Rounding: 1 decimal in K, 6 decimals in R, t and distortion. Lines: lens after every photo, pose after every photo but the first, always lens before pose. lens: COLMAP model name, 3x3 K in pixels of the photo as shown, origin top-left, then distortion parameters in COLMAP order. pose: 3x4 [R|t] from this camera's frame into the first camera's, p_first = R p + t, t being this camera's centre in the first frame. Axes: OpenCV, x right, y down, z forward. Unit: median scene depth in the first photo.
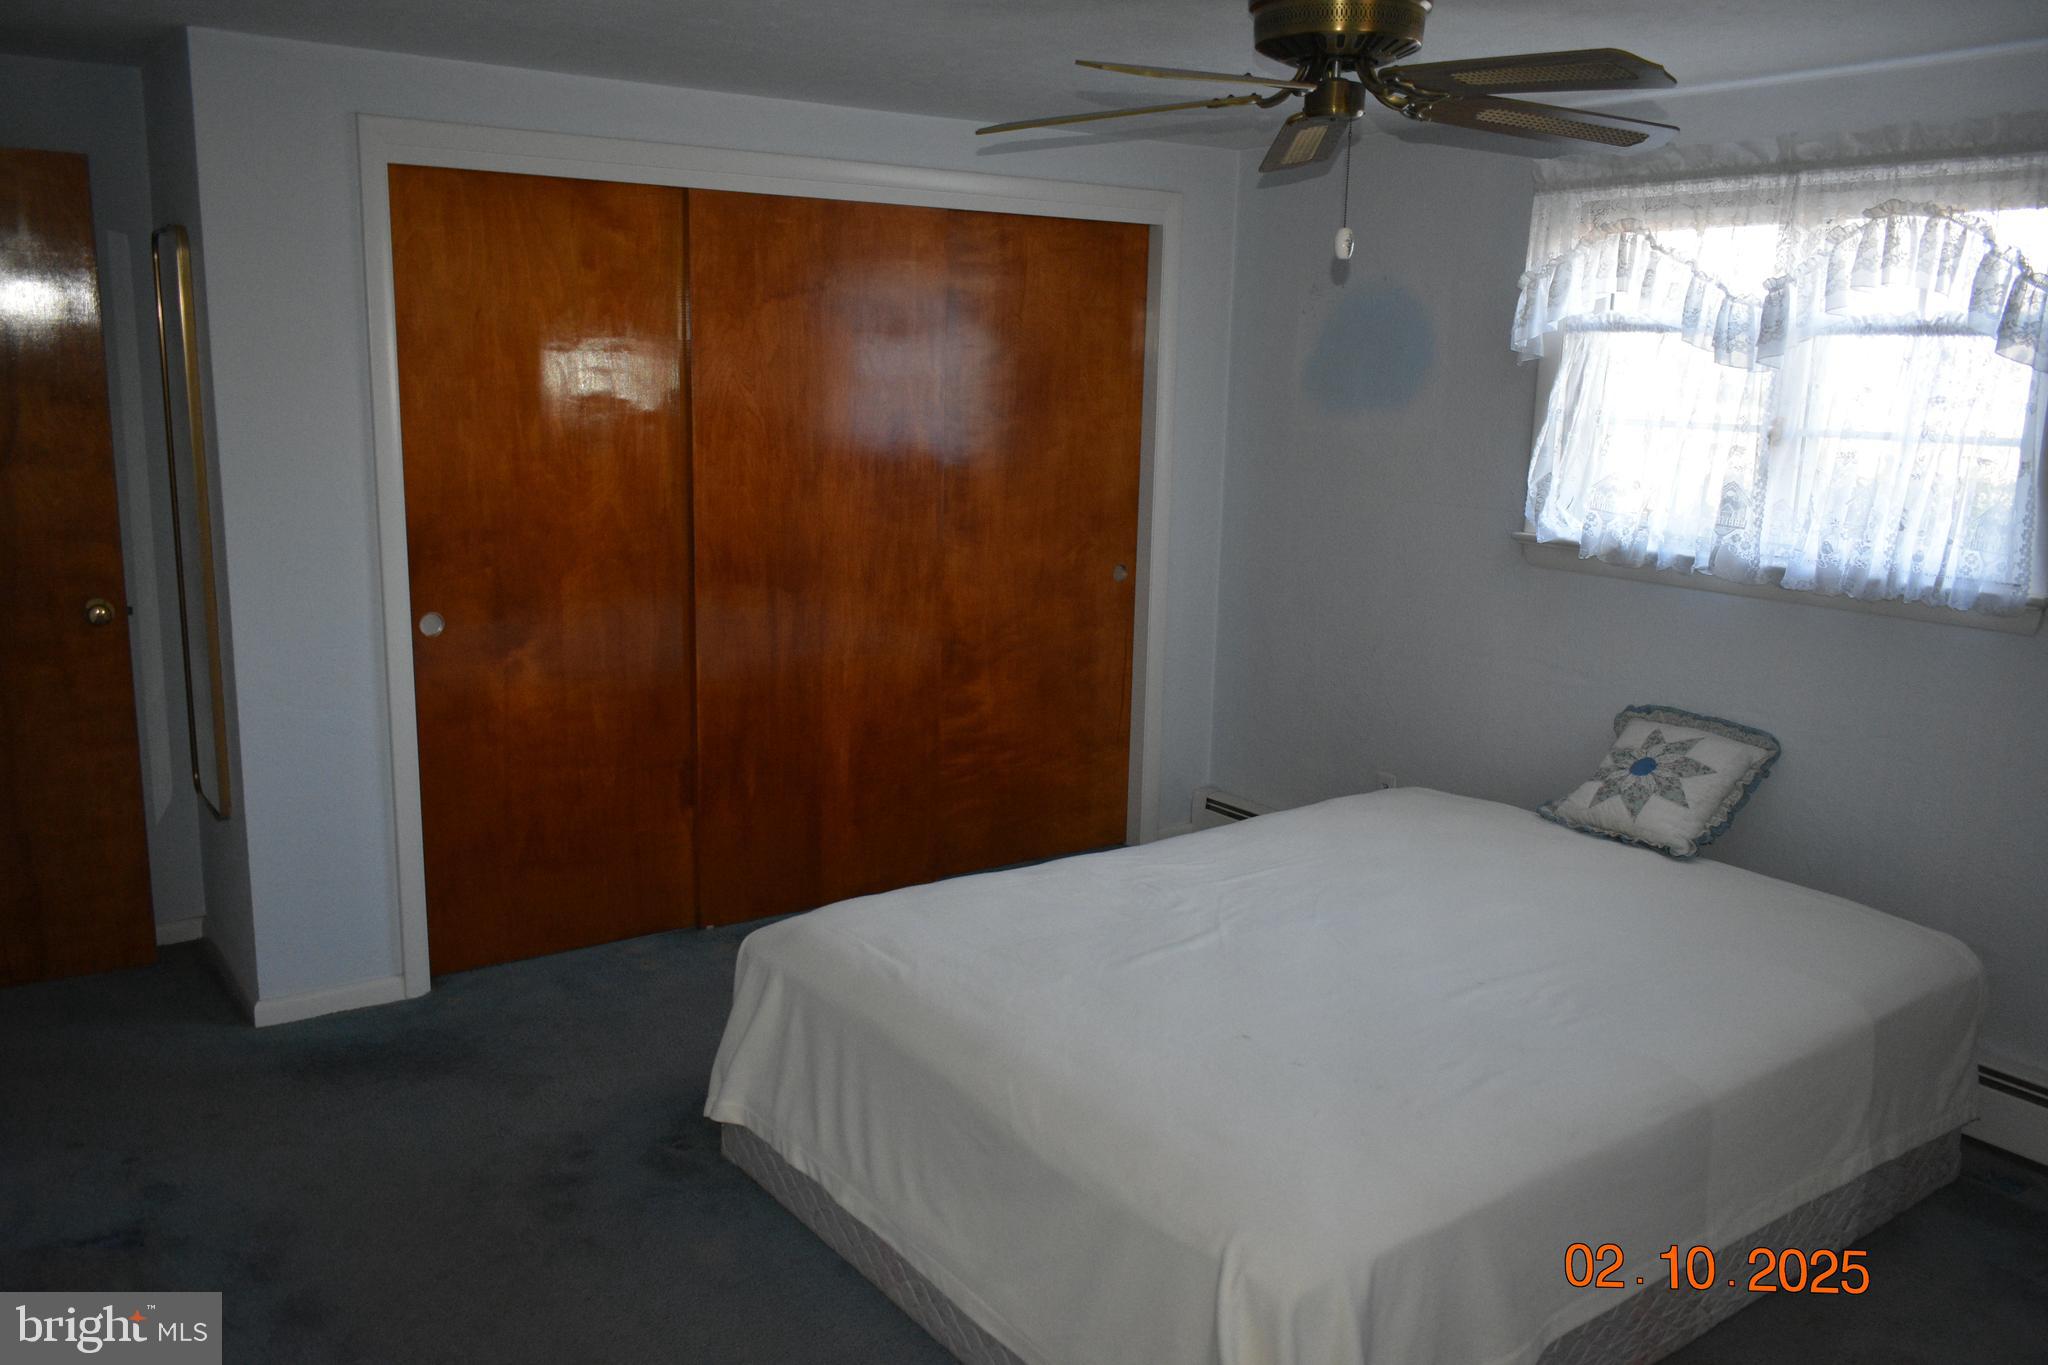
lens RADIAL K [[1625.4, 0, 1024.0], [0, 1625.4, 682.5], [0, 0, 1]] dist [-0.009091, 0.006206]
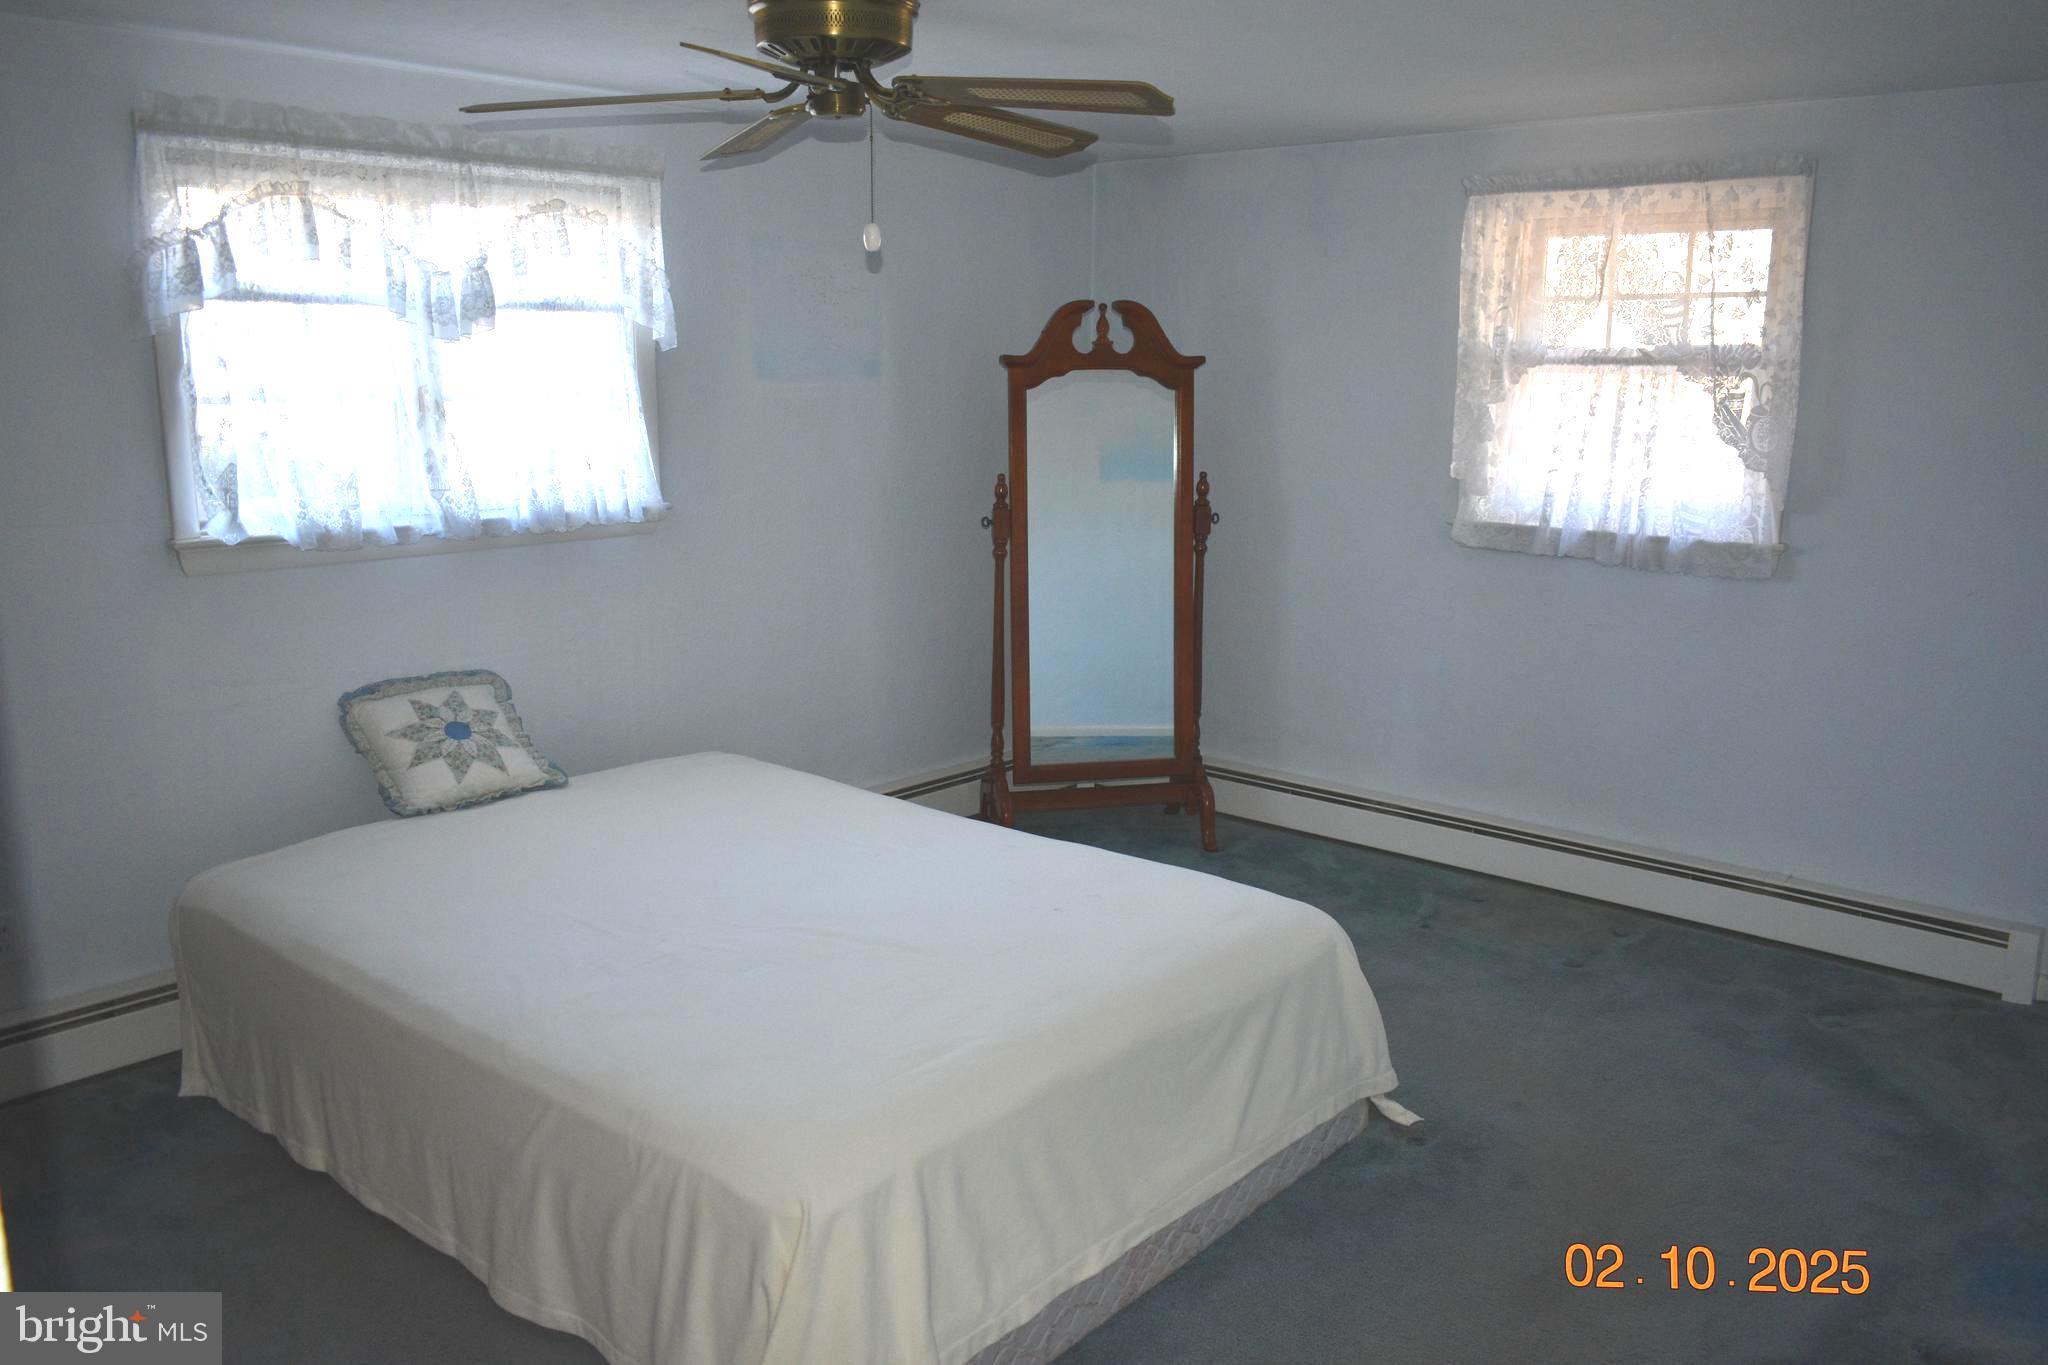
lens RADIAL K [[1625.4, 0, 1024.0], [0, 1625.4, 682.5], [0, 0, 1]] dist [-0.009091, 0.006206]
pose [[-0.217267, -0.219353, 0.951146, -0.694830], [0.180881, 0.948499, 0.260061, -0.187058], [-0.959207, 0.228546, -0.166401, 0.855260]]
